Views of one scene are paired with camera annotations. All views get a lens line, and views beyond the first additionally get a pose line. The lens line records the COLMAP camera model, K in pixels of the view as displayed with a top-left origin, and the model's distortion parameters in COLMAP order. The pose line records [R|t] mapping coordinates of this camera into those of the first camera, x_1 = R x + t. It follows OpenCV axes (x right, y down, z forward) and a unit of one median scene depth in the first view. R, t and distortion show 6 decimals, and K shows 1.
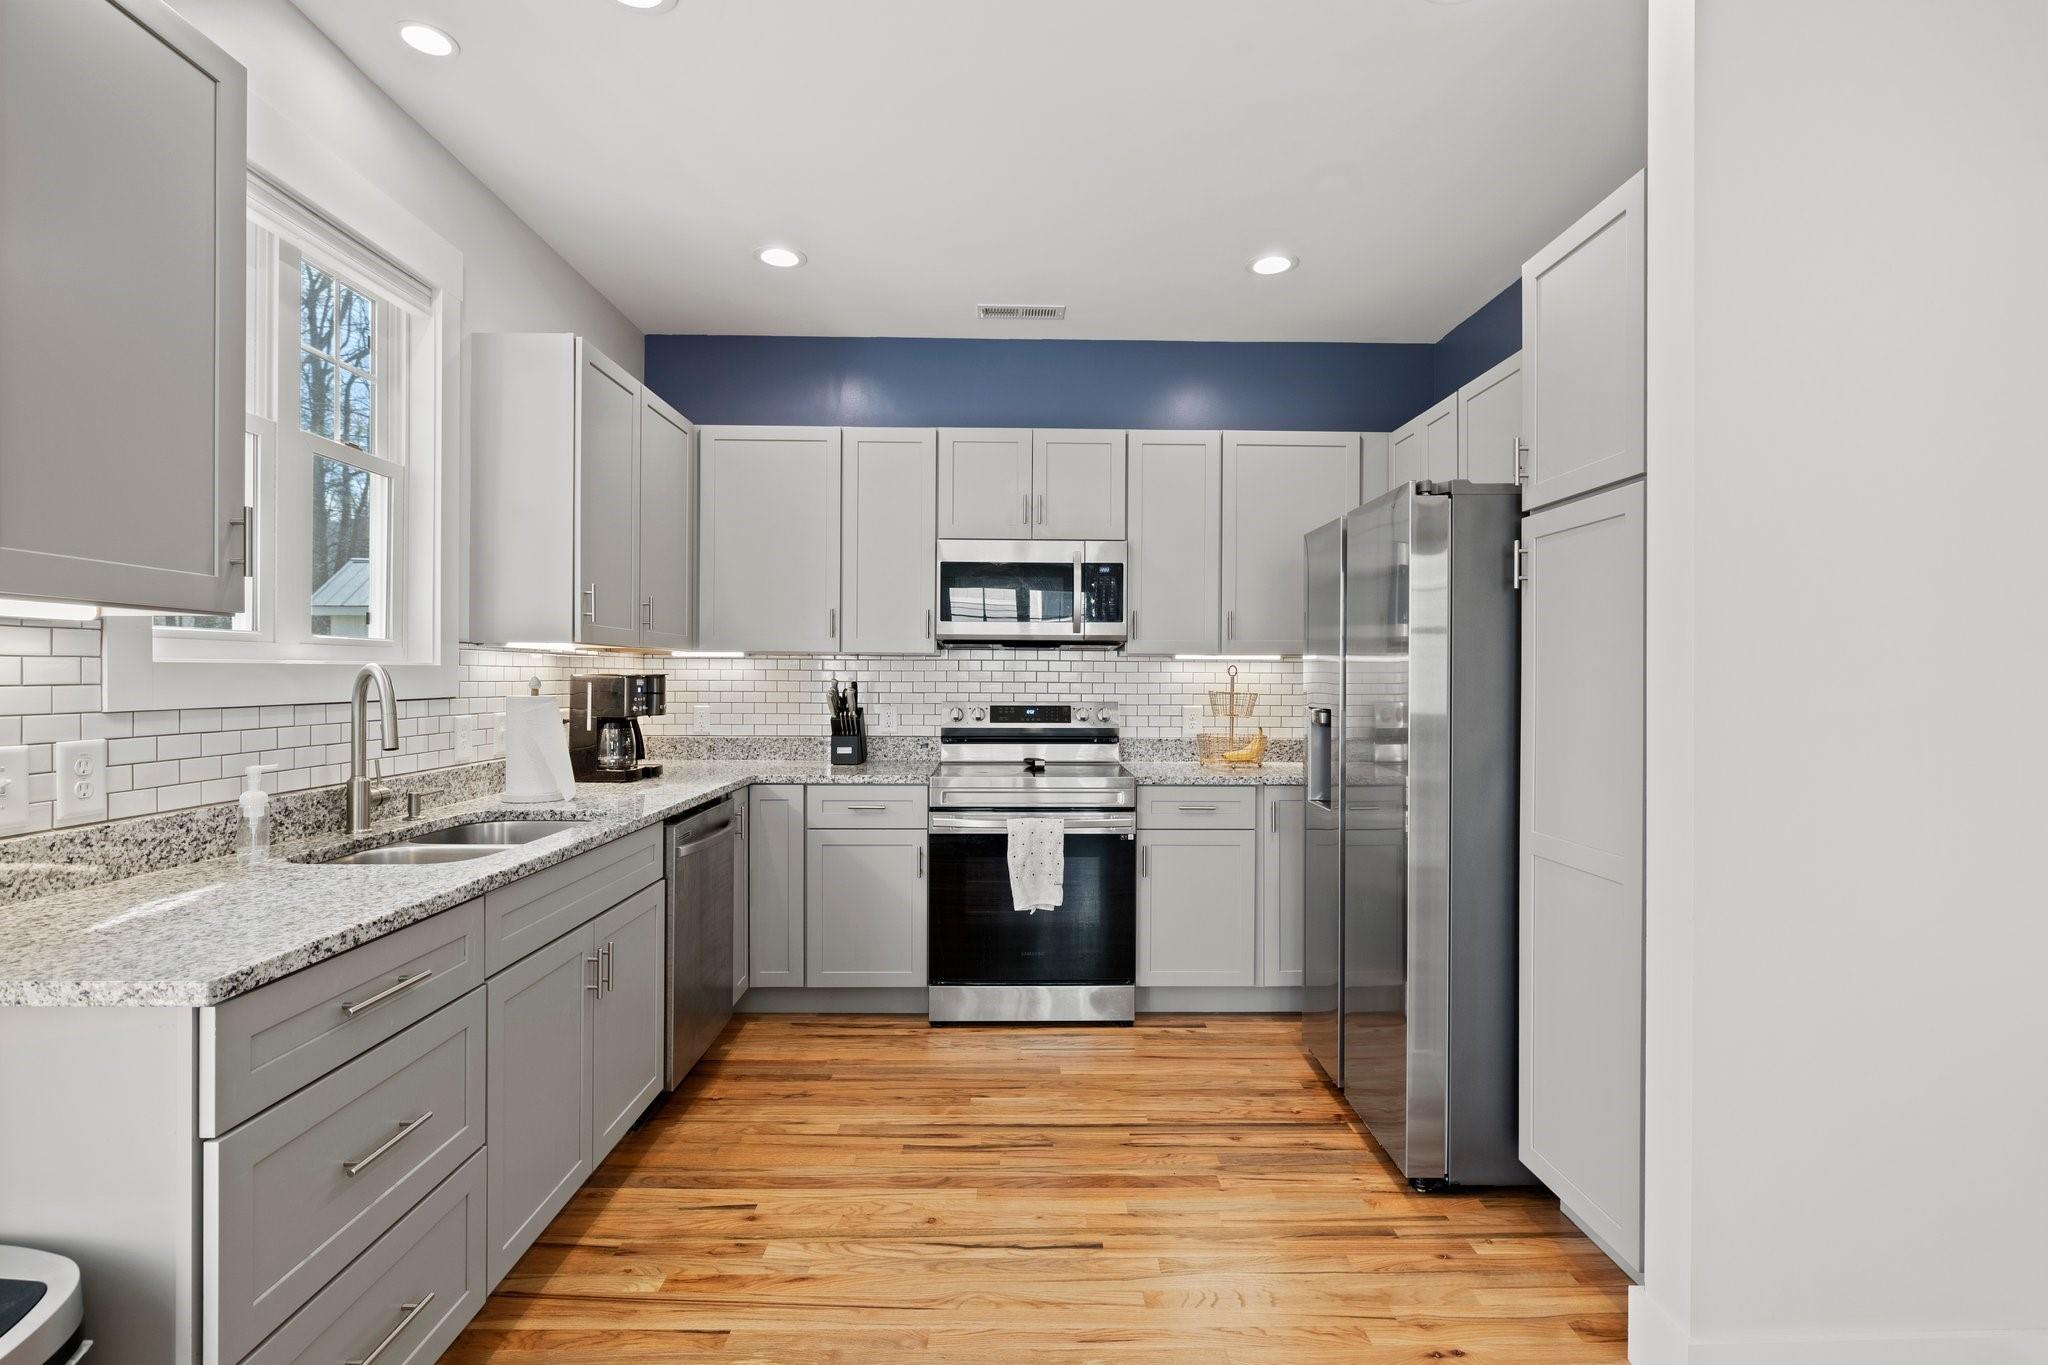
lens RADIAL K [[961.5, 0, 1022.8], [0, 961.5, 677.8], [0, 0, 1]] dist [0.001399, 0.000305]
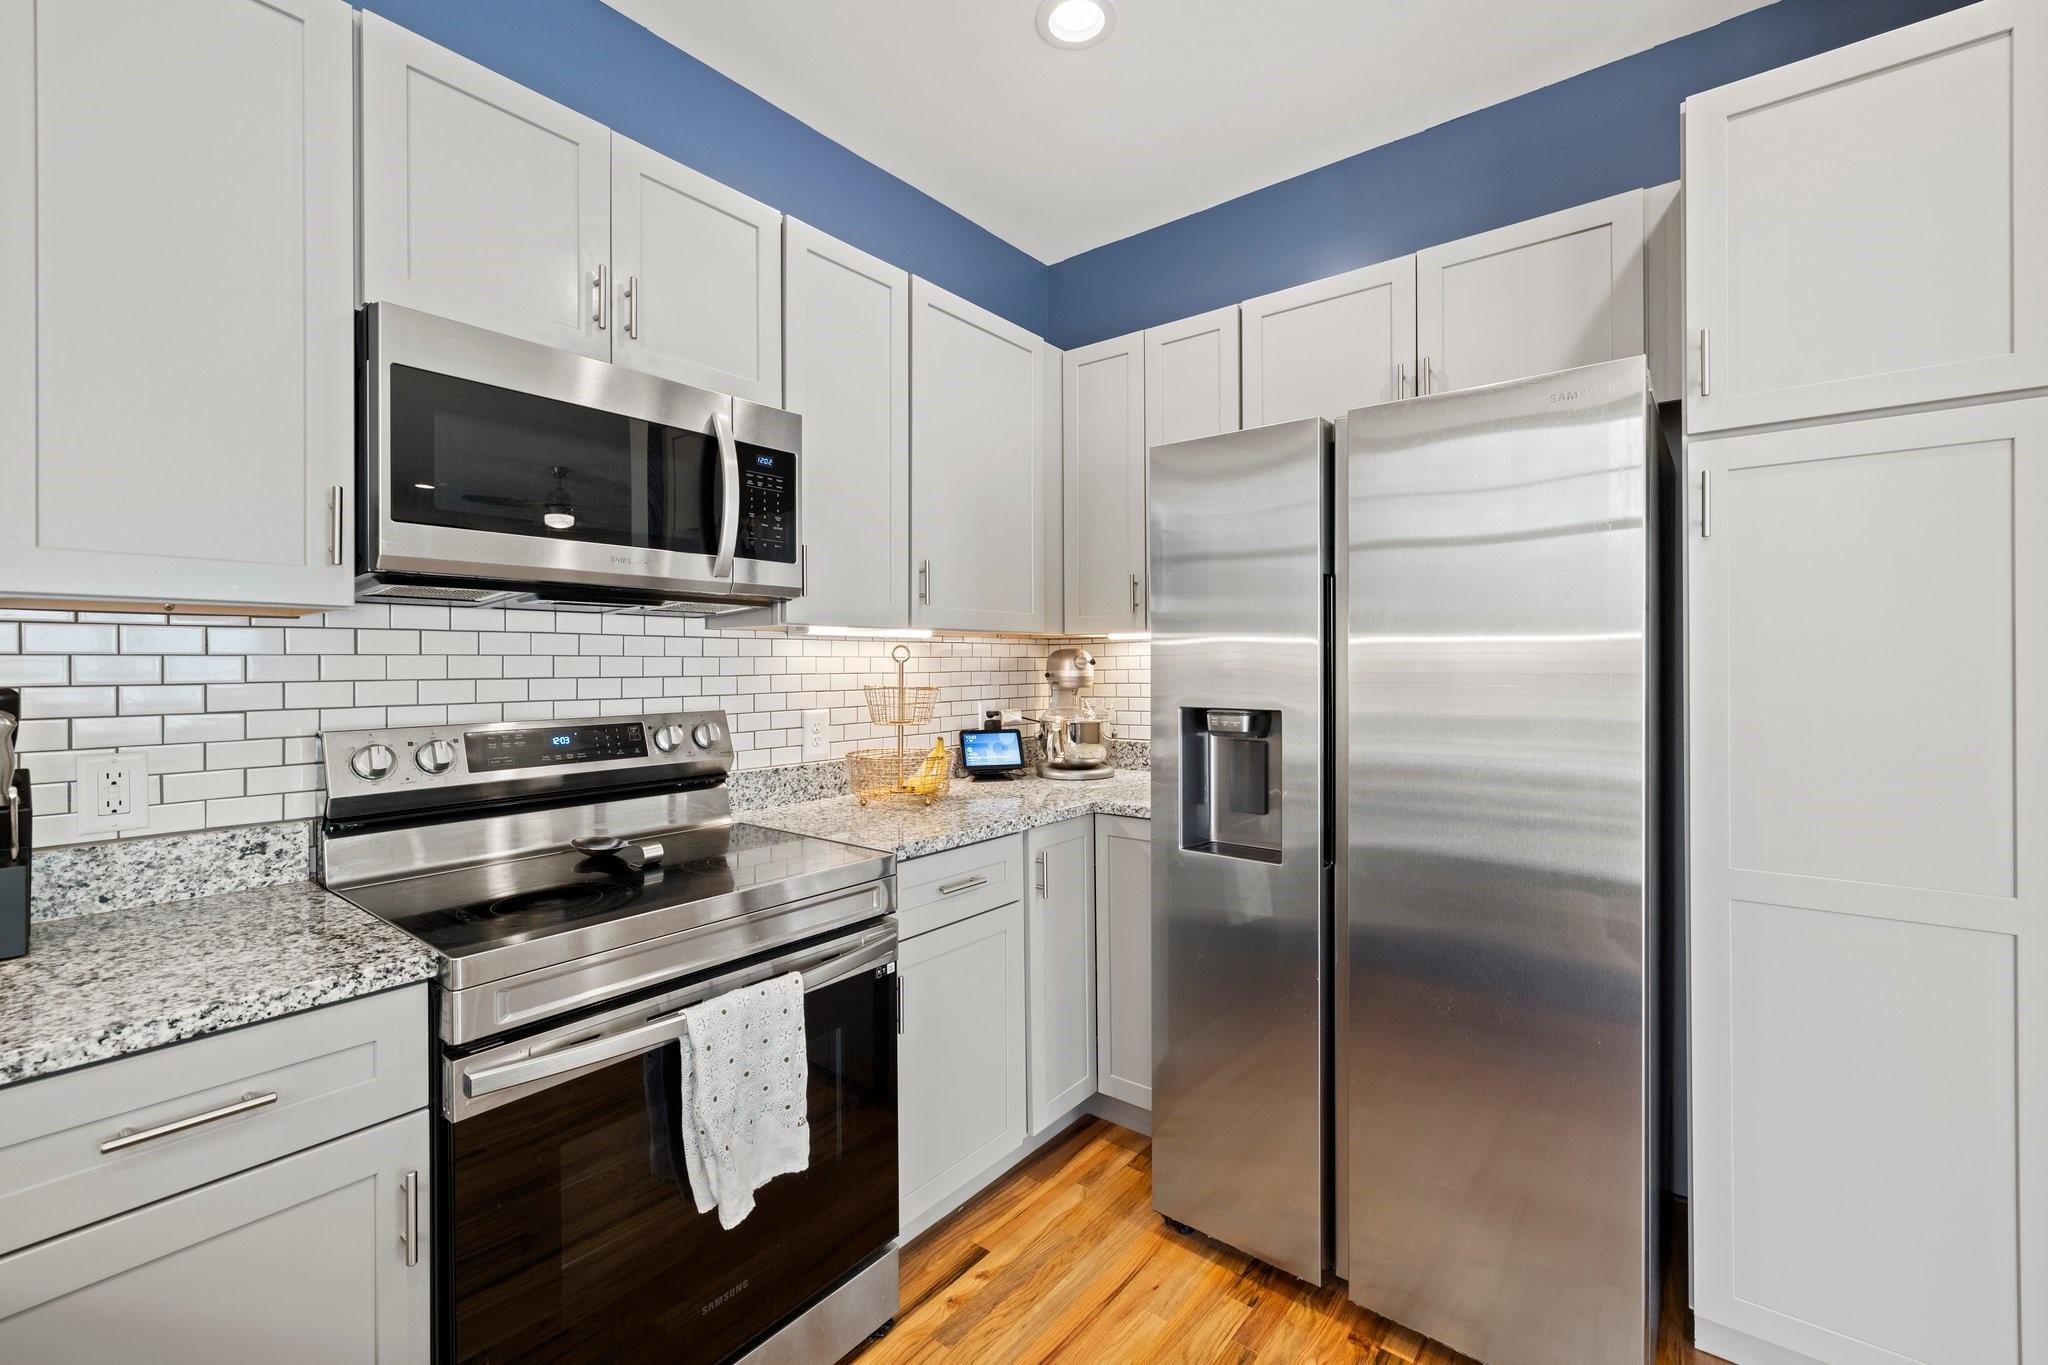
lens RADIAL K [[860.5, 0, 1030.3], [0, 860.5, 661.4], [0, 0, 1]] dist [0.001236, 0.000206]
pose [[0.634683, -0.008422, 0.772727, -0.198591], [0.011439, 0.999933, 0.001503, -0.002138], [-0.772688, 0.007885, 0.634737, 0.628225]]
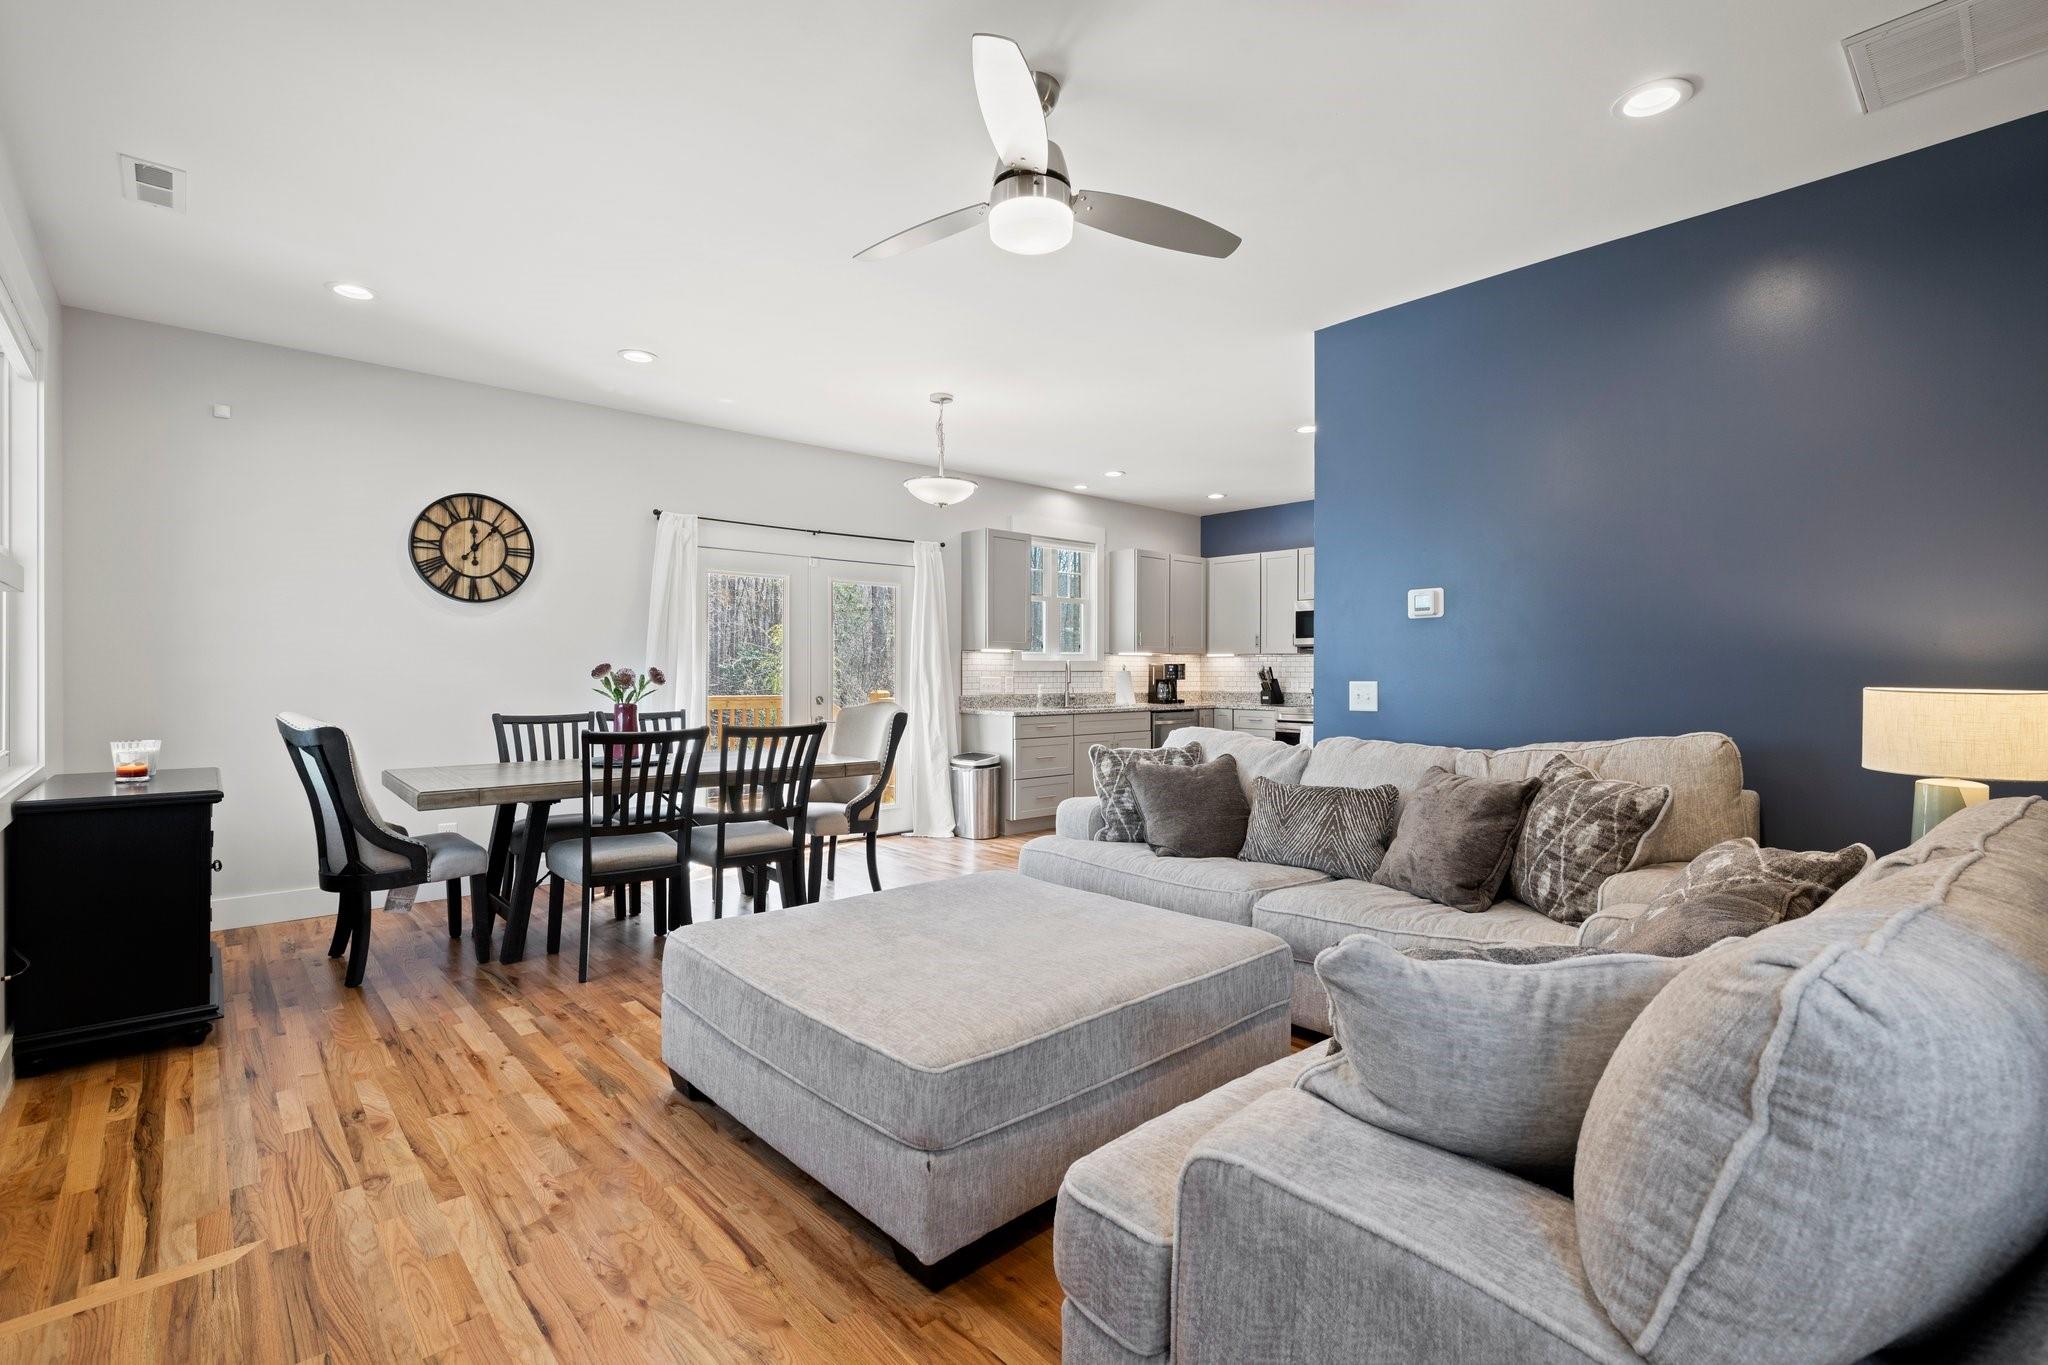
lens RADIAL K [[913.9, 0, 1026.9], [0, 913.9, 675.7], [0, 0, 1]] dist [-0.000818, -0.000092]
pose [[0.669498, -0.000472, -0.742814, 1.131297], [-0.000116, 1.000000, -0.000740, 0.028886], [0.742814, 0.000582, 0.669498, -0.910122]]
